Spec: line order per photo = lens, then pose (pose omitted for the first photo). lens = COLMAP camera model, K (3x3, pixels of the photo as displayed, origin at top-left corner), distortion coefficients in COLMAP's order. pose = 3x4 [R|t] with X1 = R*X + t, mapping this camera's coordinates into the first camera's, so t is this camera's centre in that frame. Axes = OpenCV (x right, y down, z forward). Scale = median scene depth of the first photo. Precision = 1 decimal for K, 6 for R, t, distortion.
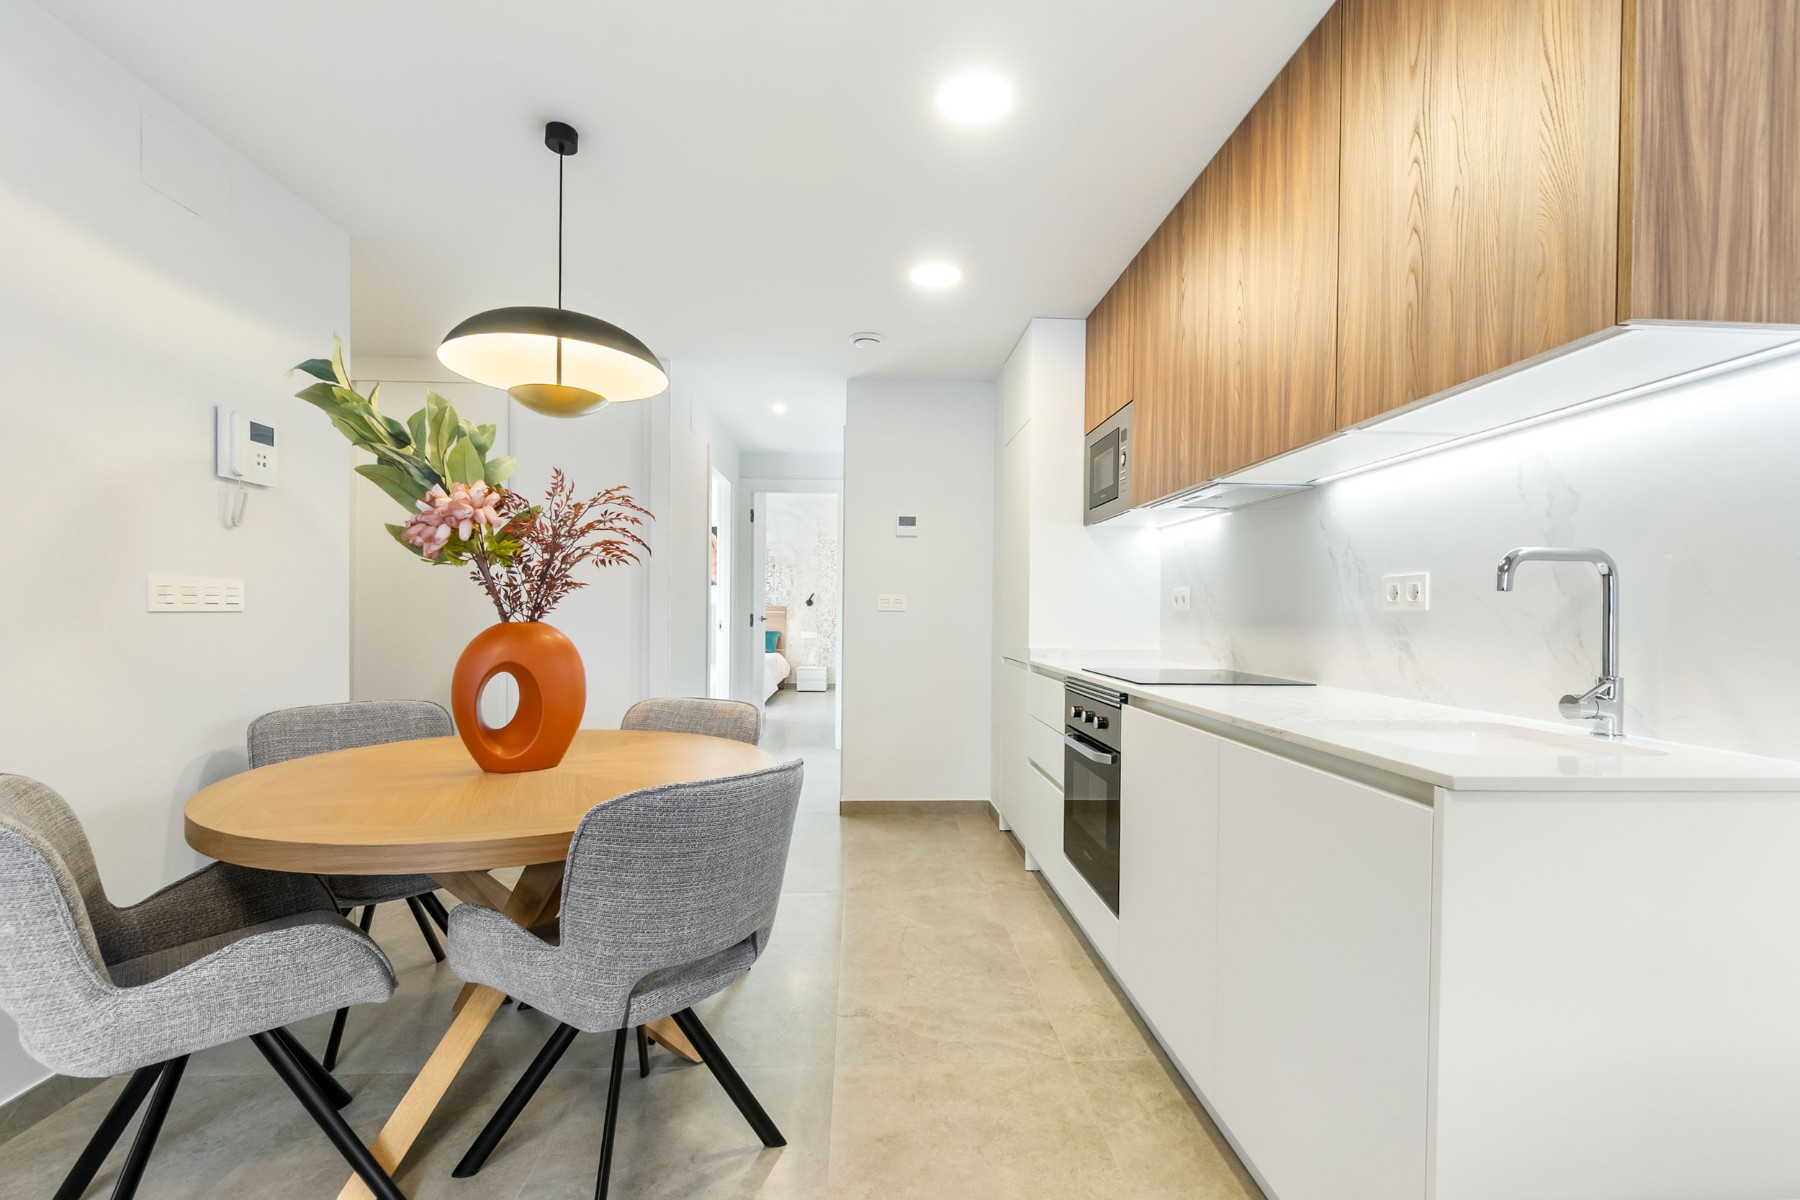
lens RADIAL K [[782.0, 0, 898.2], [0, 782.0, 616.2], [0, 0, 1]] dist [-0.006861, 0.000930]
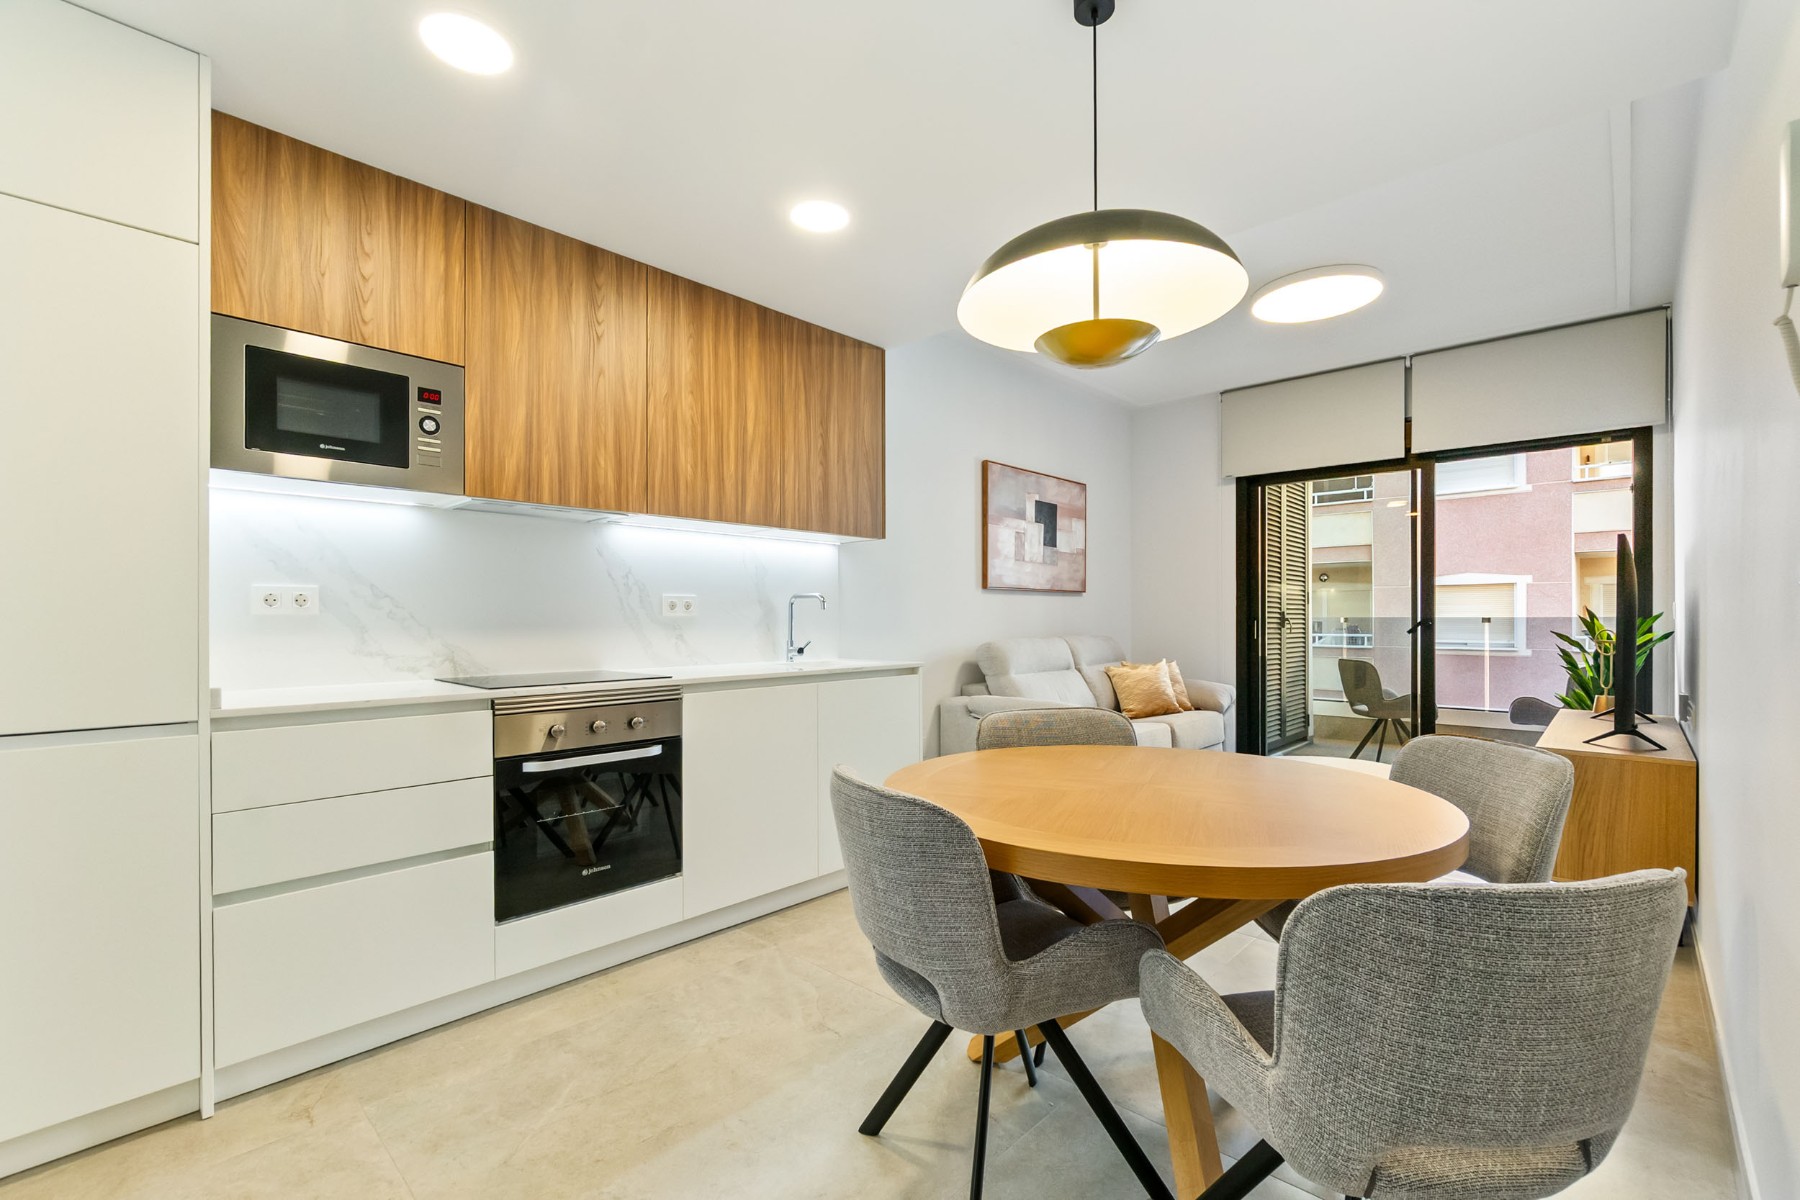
lens RADIAL K [[782.0, 0, 898.4], [0, 782.0, 615.4], [0, 0, 1]] dist [-0.006861, 0.000930]
pose [[-0.689401, -0.004840, 0.724364, -0.864750], [0.000278, 0.999976, 0.006946, -0.019056], [-0.724380, 0.004990, -0.689383, 1.687074]]
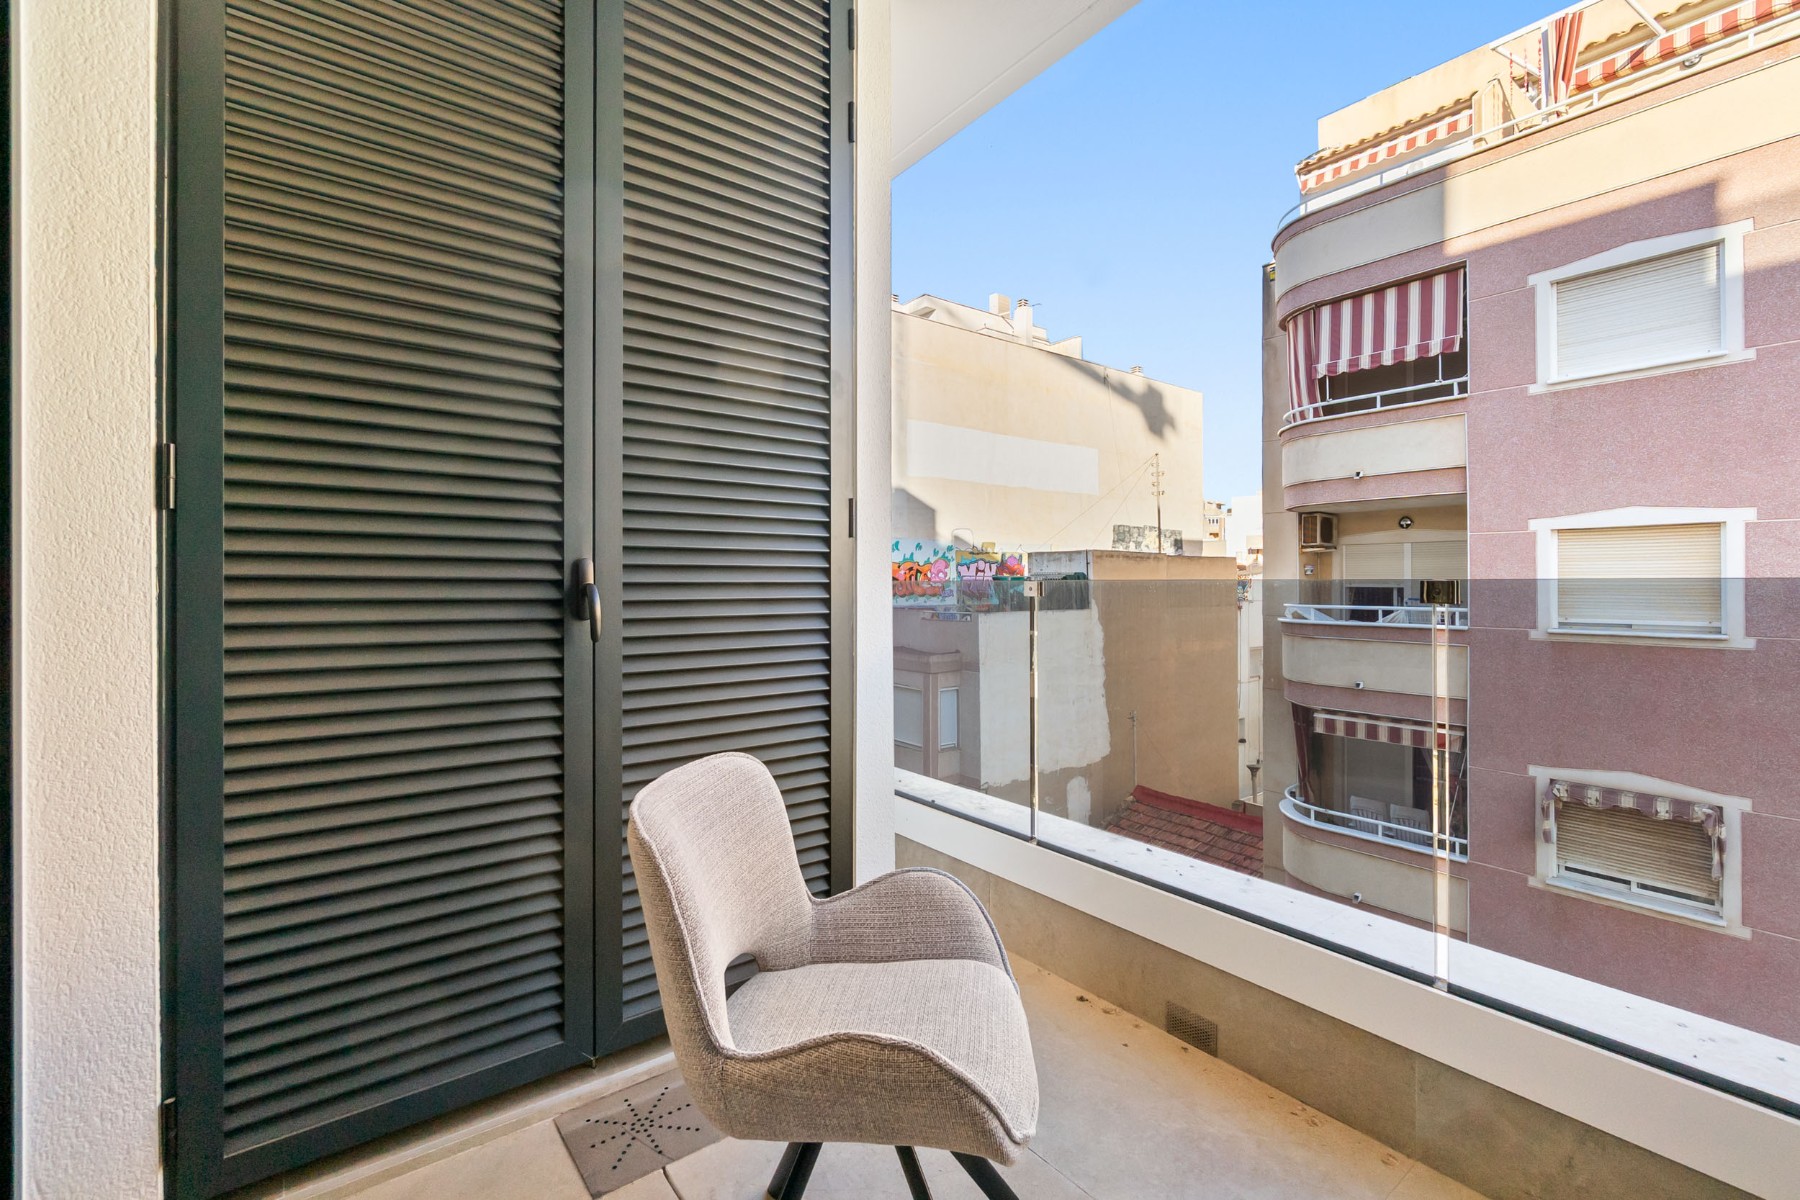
lens RADIAL K [[782.0, 0, 912.4], [0, 782.0, 571.7], [0, 0, 1]] dist [-0.006861, 0.000930]
pose [[-0.568757, 0.003823, 0.822497, -0.552631], [0.001934, 0.999993, -0.003311, 0.004434], [-0.822503, -0.000292, -0.568760, -1.280603]]
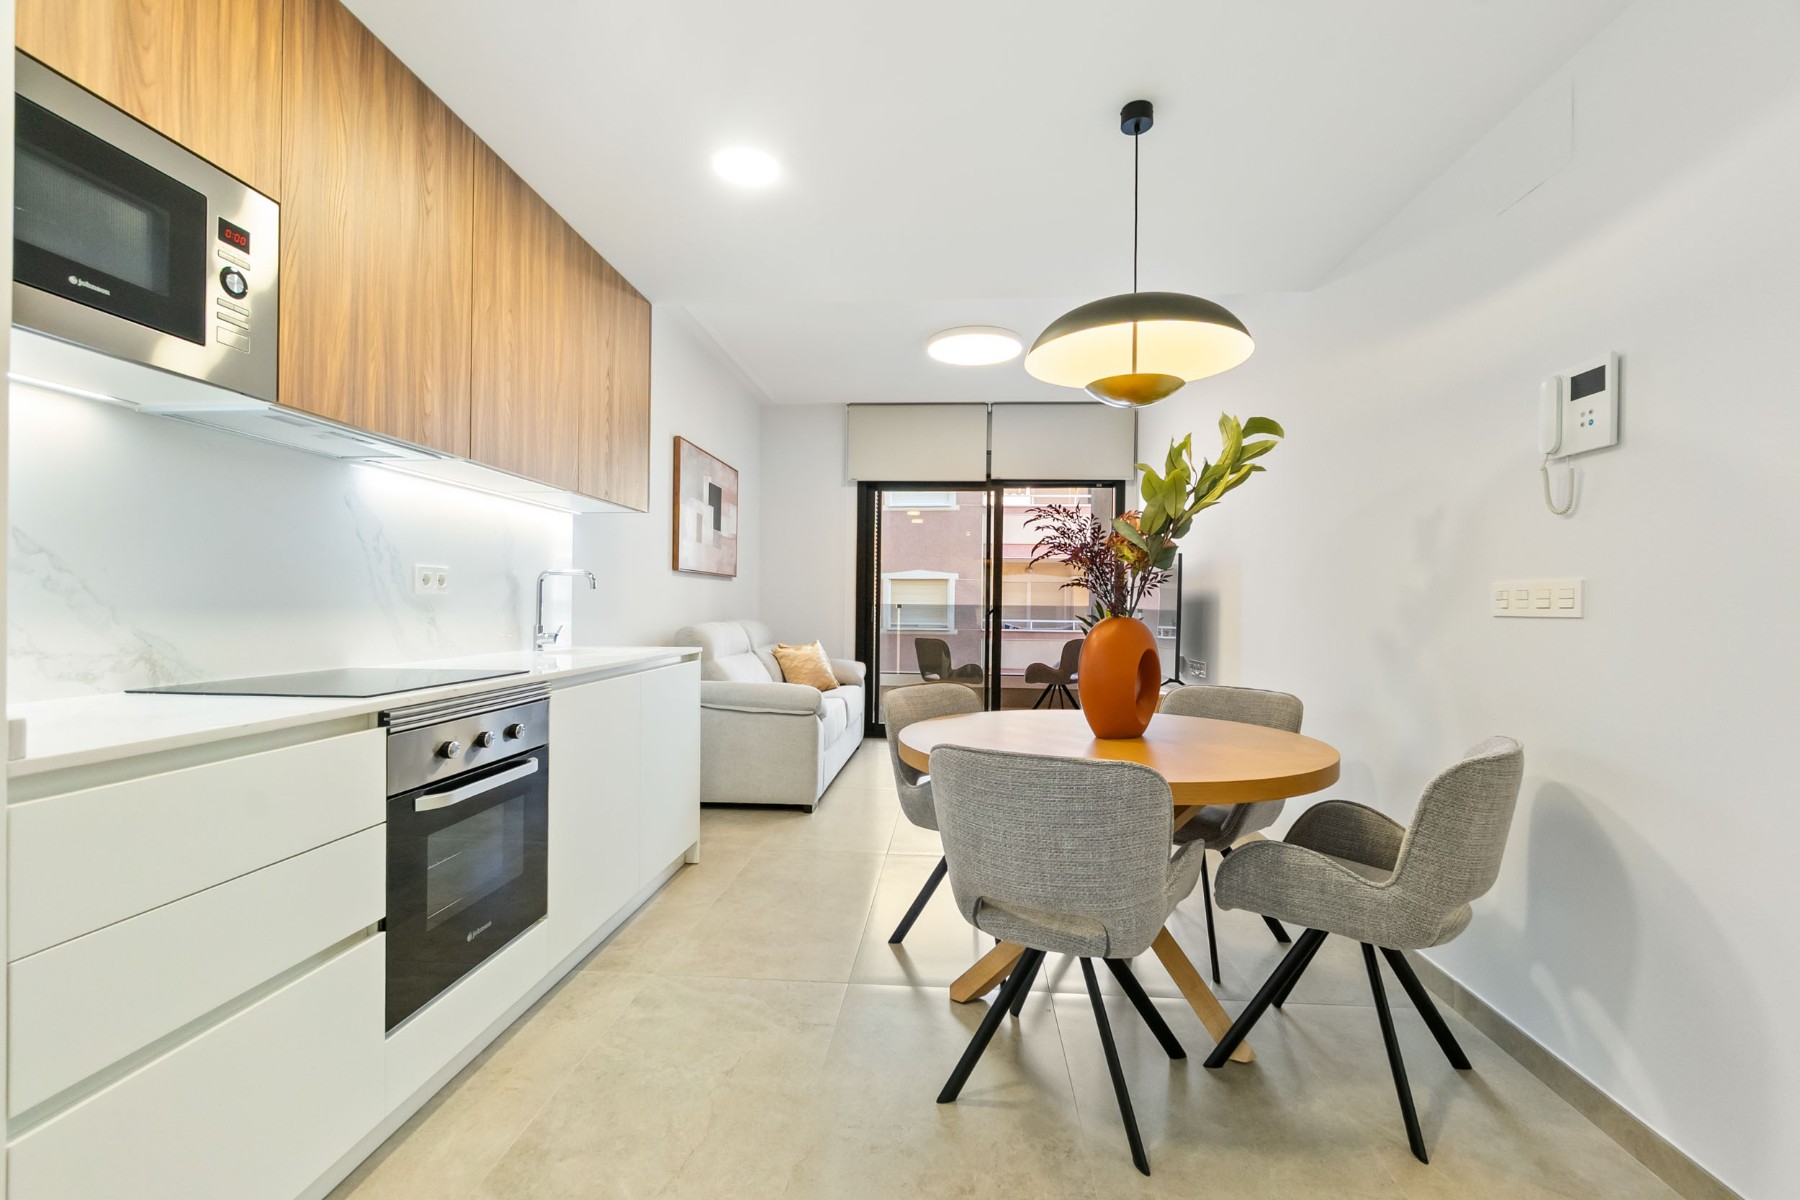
lens RADIAL K [[782.0, 0, 903.9], [0, 782.0, 605.0], [0, 0, 1]] dist [-0.006861, 0.000930]
pose [[-0.992024, -0.020502, 0.124374, -0.282093], [-0.019755, 0.999779, 0.007240, -0.012185], [-0.124495, 0.004725, -0.992209, 2.020147]]
